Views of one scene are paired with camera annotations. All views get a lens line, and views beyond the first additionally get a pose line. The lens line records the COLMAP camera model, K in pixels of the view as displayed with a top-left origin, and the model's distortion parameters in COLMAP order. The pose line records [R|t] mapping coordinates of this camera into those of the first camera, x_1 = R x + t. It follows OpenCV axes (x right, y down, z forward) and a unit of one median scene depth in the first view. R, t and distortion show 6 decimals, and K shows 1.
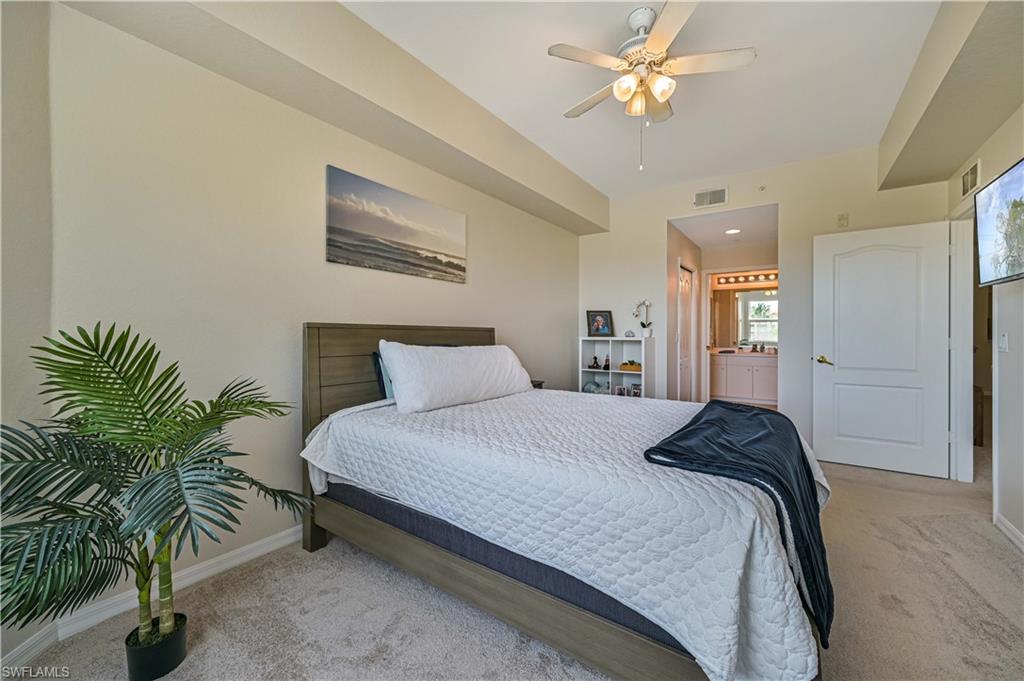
lens RADIAL K [[408.3, 0, 512.8], [0, 408.3, 338.4], [0, 0, 1]] dist [0.017906, 0.000091]
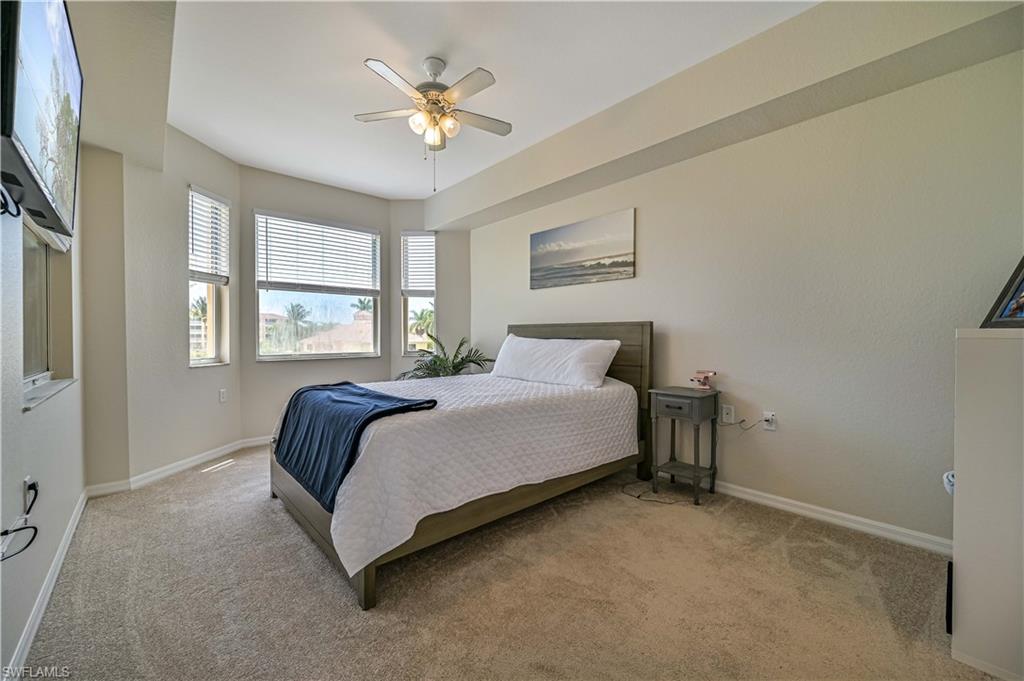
lens RADIAL K [[408.3, 0, 504.9], [0, 408.3, 338.1], [0, 0, 1]] dist [0.017906, 0.000091]
pose [[-0.221679, 0.006732, -0.975096, 1.045926], [-0.005982, 0.999948, 0.008263, 0.006443], [0.975101, 0.007664, -0.221627, 1.044362]]
